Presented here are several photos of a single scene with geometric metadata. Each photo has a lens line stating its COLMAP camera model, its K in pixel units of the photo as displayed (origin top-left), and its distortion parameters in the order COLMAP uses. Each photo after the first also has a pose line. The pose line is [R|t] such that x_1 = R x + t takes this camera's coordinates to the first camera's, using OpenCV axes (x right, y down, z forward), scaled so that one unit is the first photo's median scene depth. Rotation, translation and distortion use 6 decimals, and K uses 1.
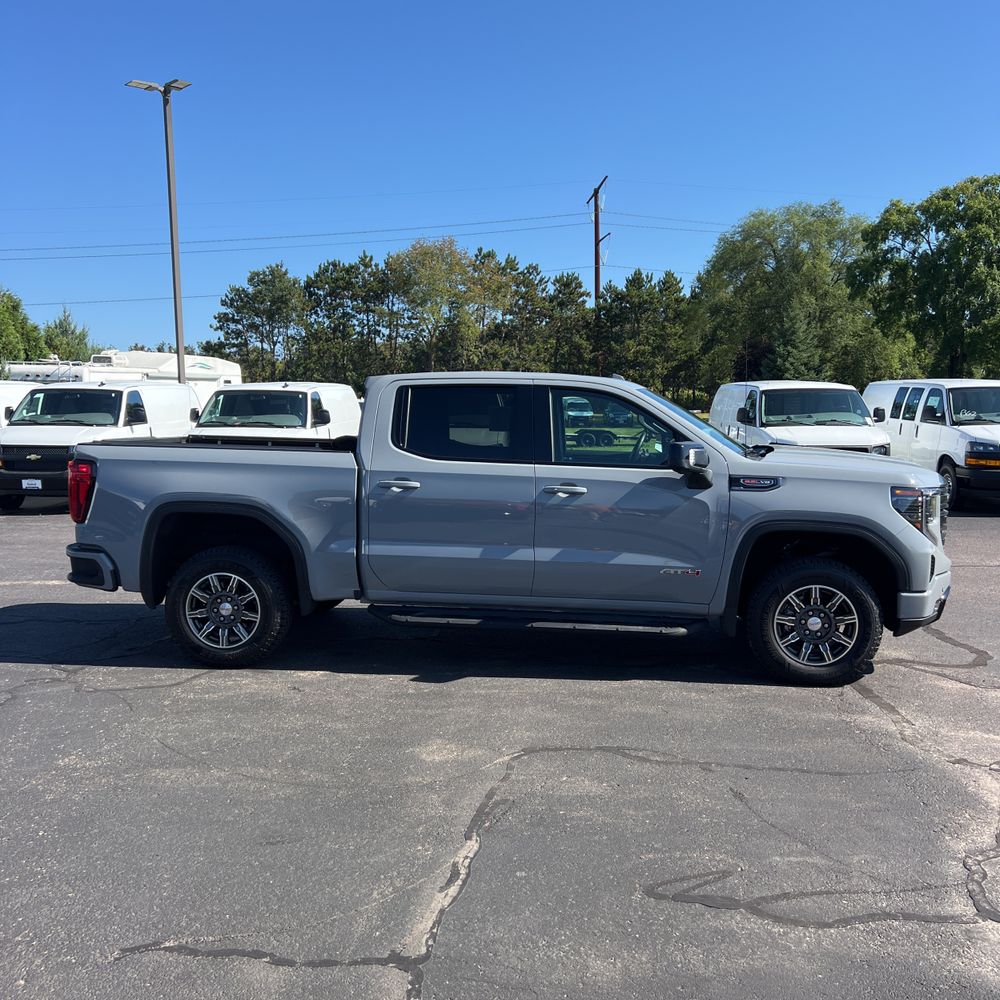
lens RADIAL K [[1009.2, 0, 501.9], [0, 1009.2, 534.6], [0, 0, 1]] dist [0.023849, 0.000000]
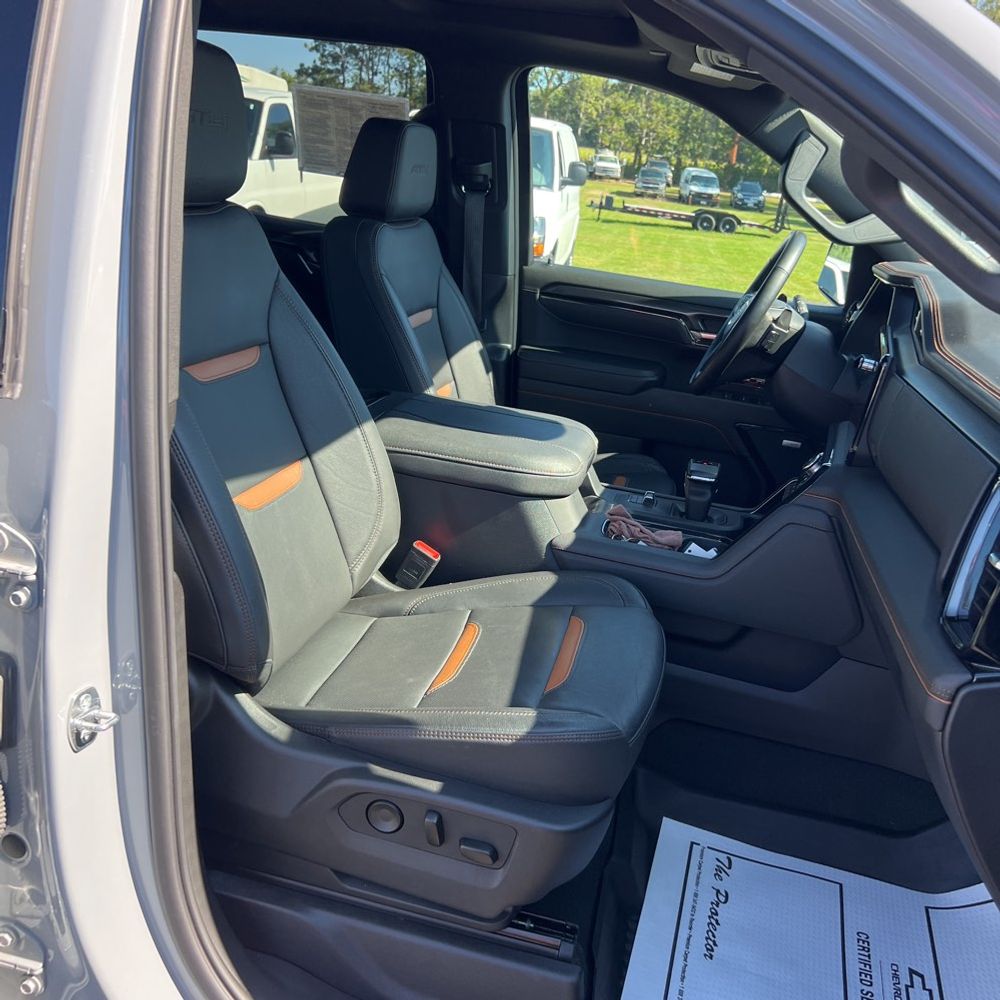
lens RADIAL K [[1009.2, 0, 510.1], [0, 1009.2, 504.0], [0, 0, 1]] dist [0.023849, 0.000000]
pose [[0.989107, 0.127541, -0.073483, 0.013709], [-0.111094, 0.974340, 0.195756, -0.010862], [0.096564, -0.185460, 0.977896, 0.103339]]
